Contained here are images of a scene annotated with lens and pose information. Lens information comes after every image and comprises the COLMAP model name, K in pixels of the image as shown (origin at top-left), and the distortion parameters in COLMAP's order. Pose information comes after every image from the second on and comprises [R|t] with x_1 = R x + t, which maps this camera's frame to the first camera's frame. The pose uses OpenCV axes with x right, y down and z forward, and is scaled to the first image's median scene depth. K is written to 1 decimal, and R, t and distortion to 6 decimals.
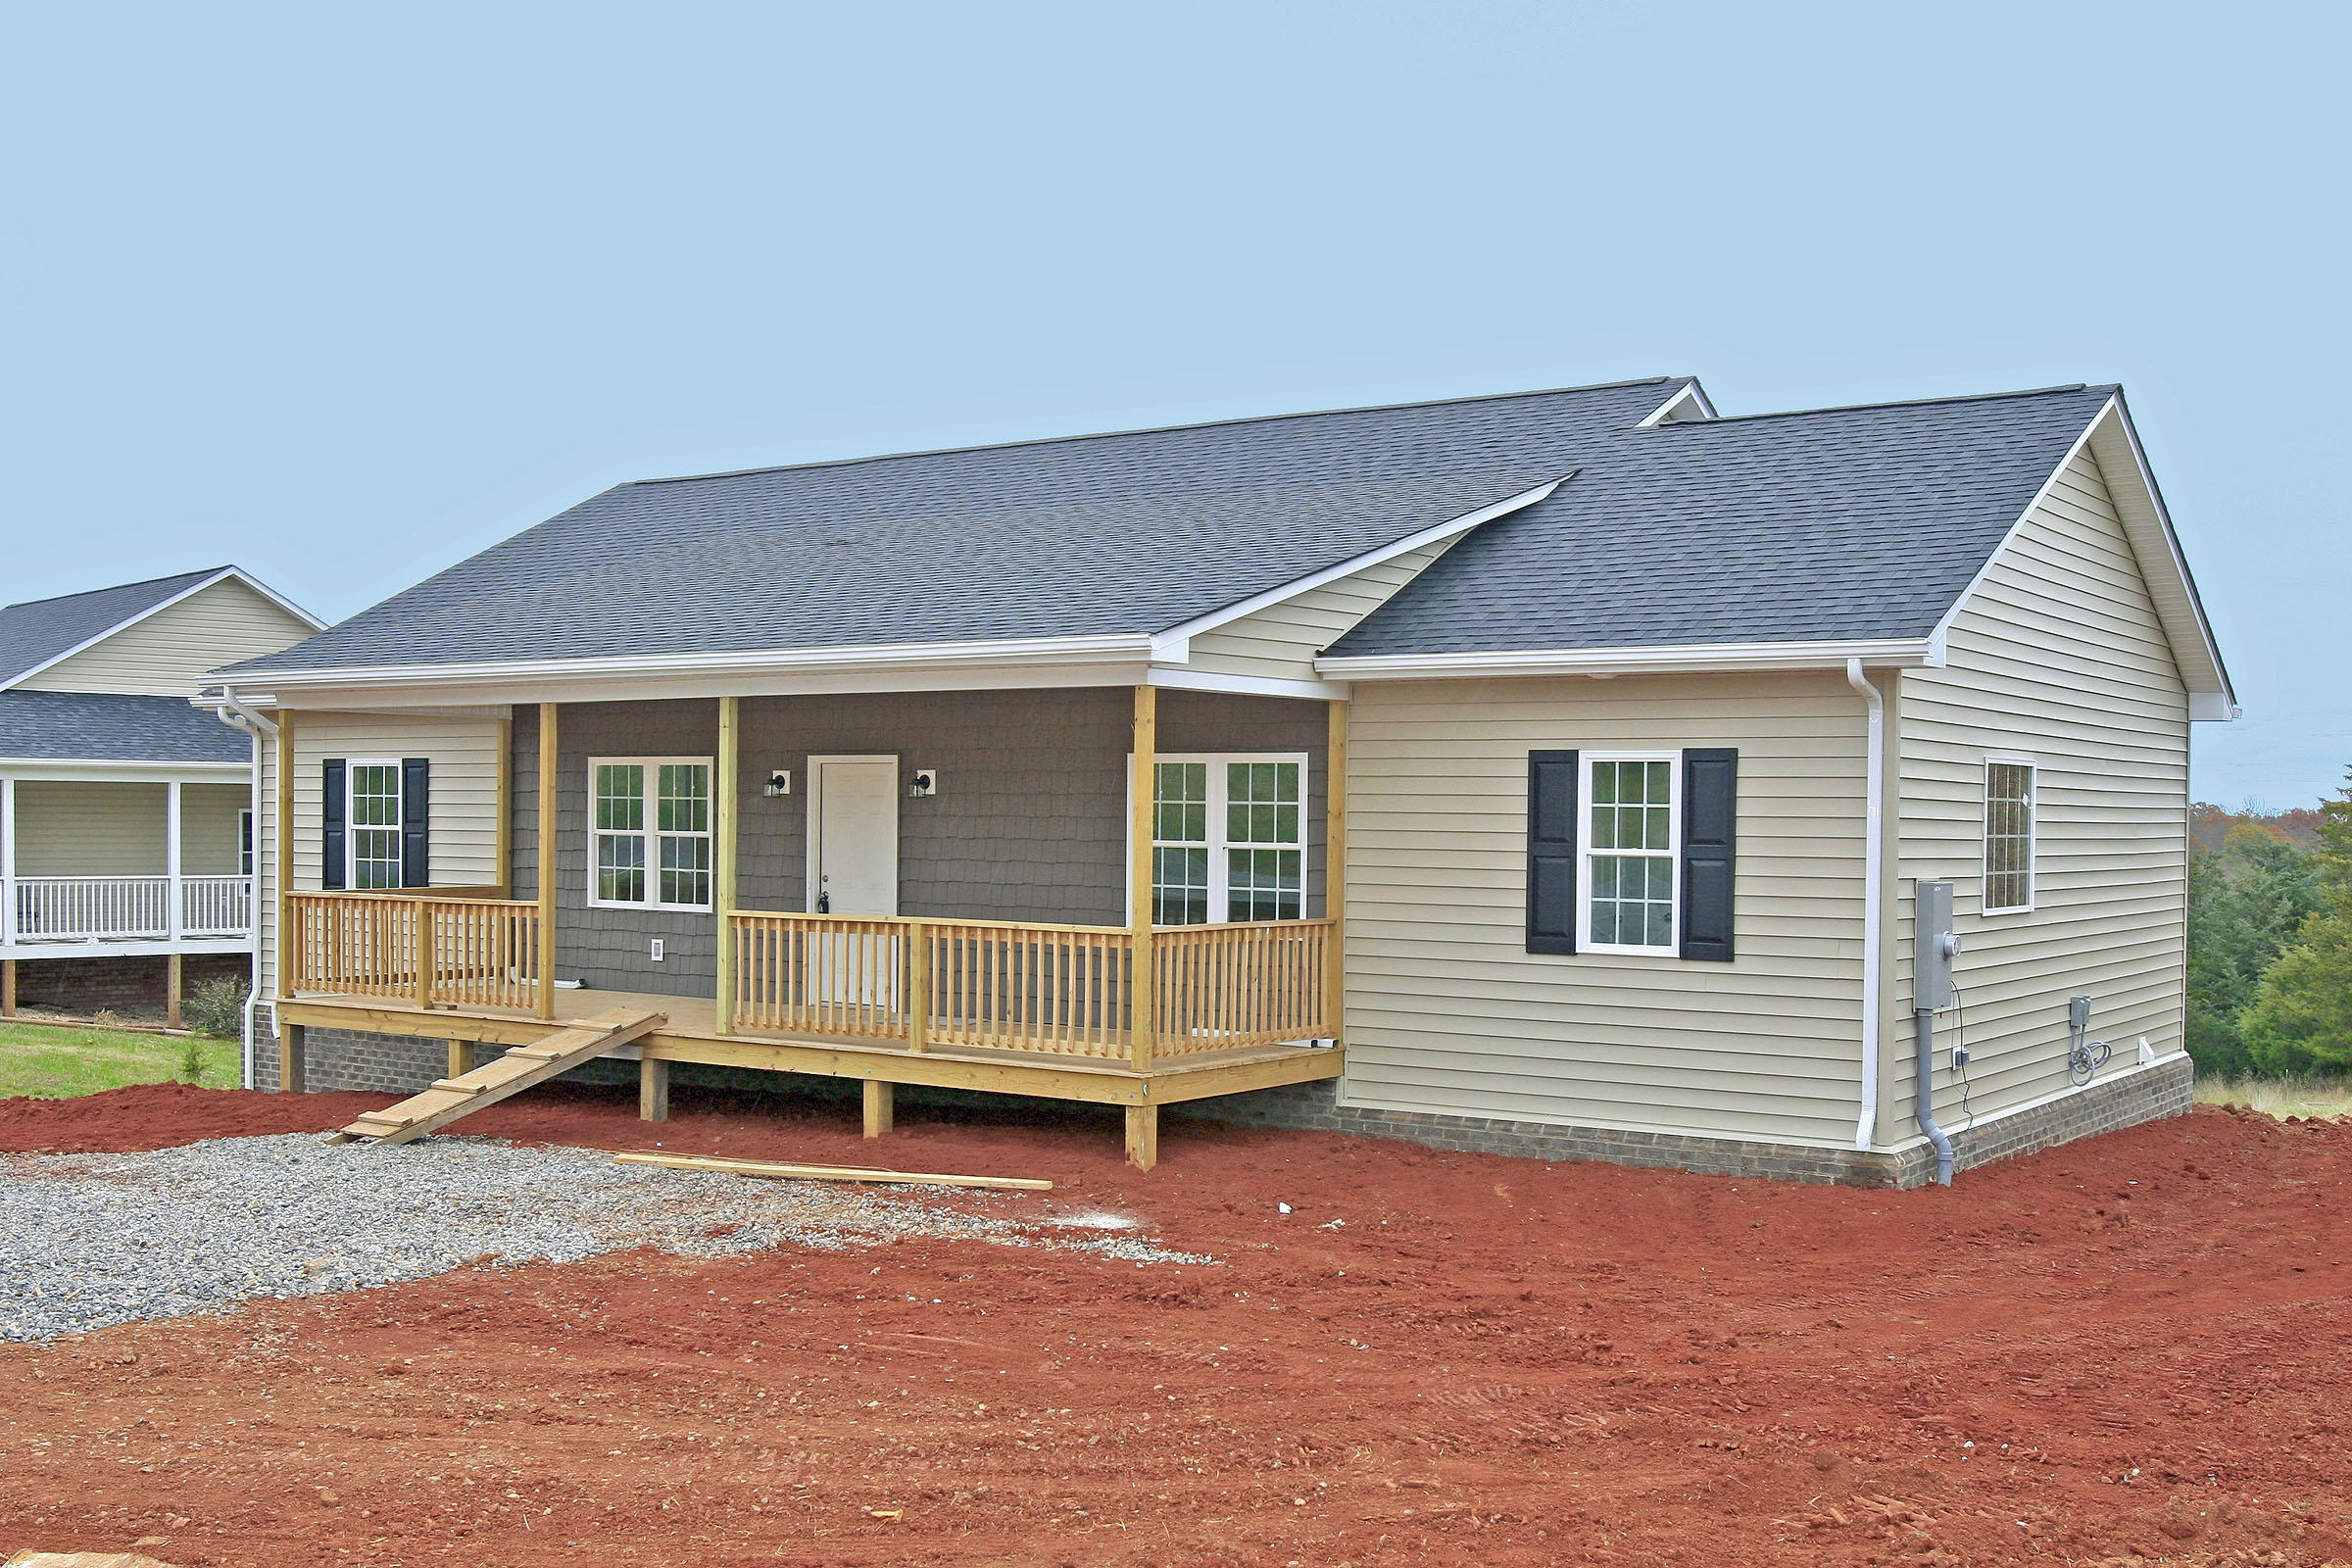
lens RADIAL K [[2291.9, 0, 1178.0], [0, 2291.9, 790.5], [0, 0, 1]] dist [0.017385, 0.000000]
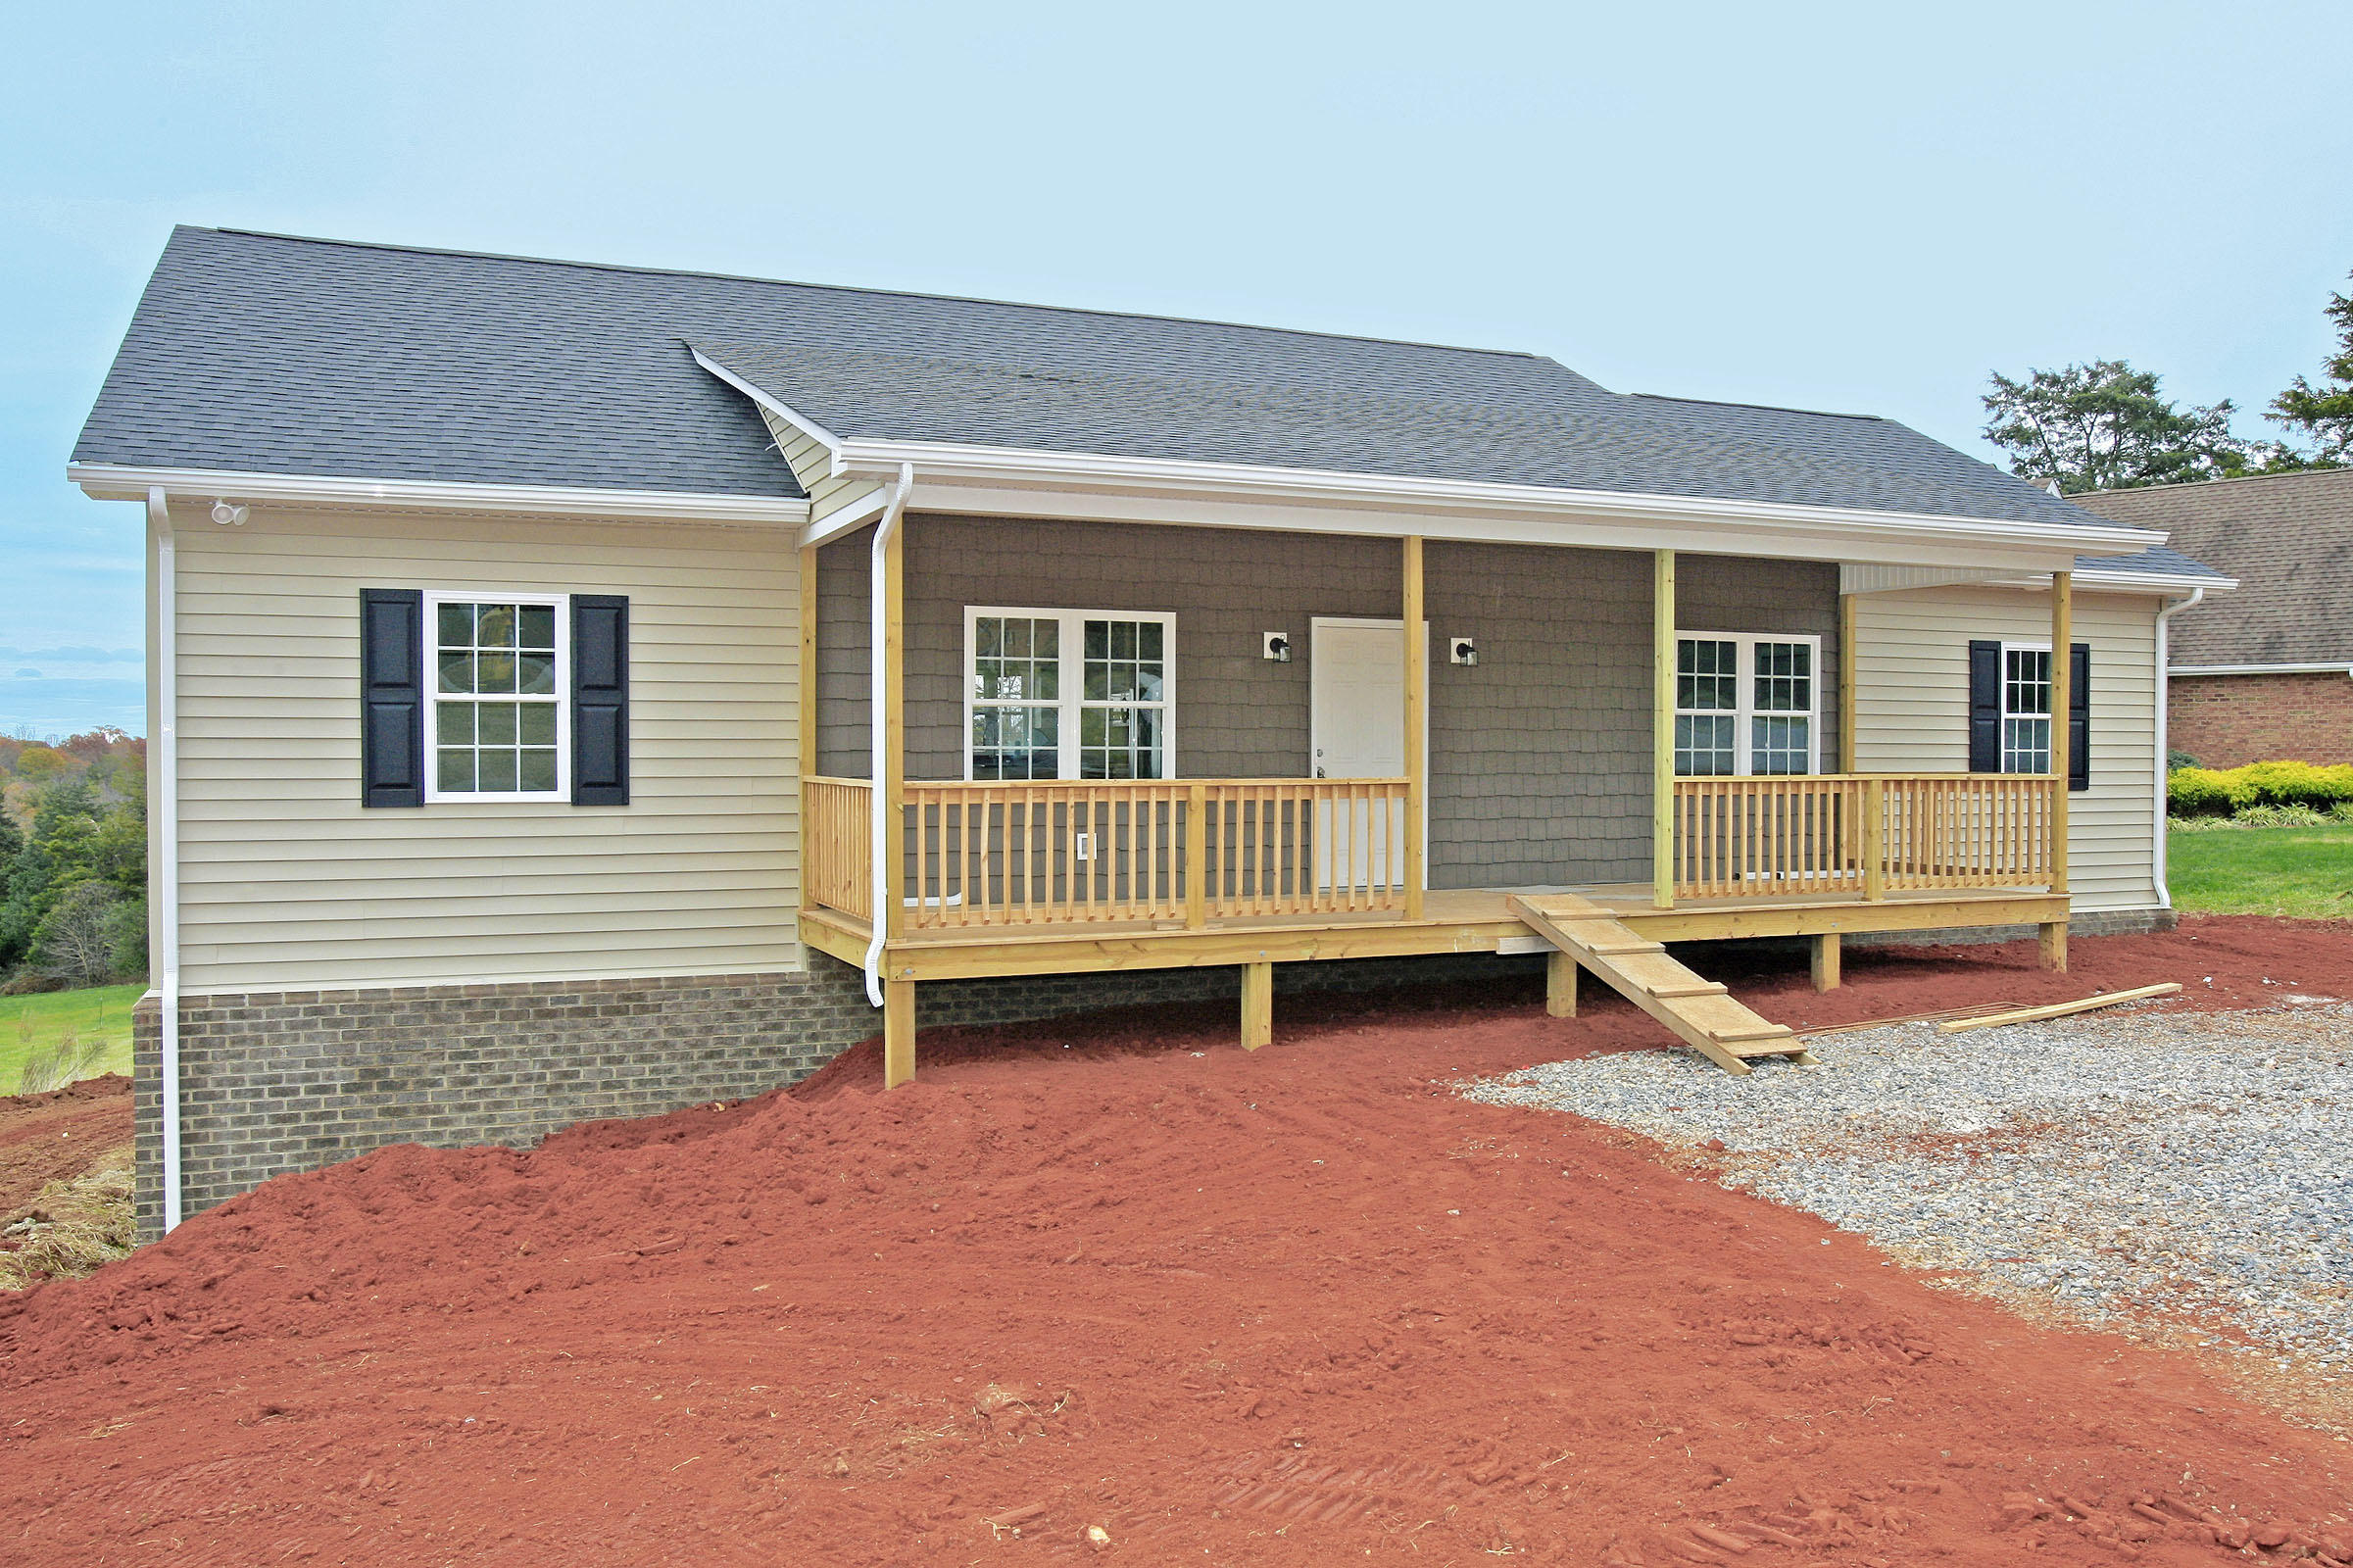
lens RADIAL K [[2153.4, 0, 1175.3], [0, 2153.4, 776.0], [0, 0, 1]] dist [-0.023904, 0.002799]
pose [[0.517569, -0.040204, 0.854697, -0.954144], [-0.022262, 0.997925, 0.060422, -0.003180], [-0.855352, -0.050300, 0.515600, 0.618713]]
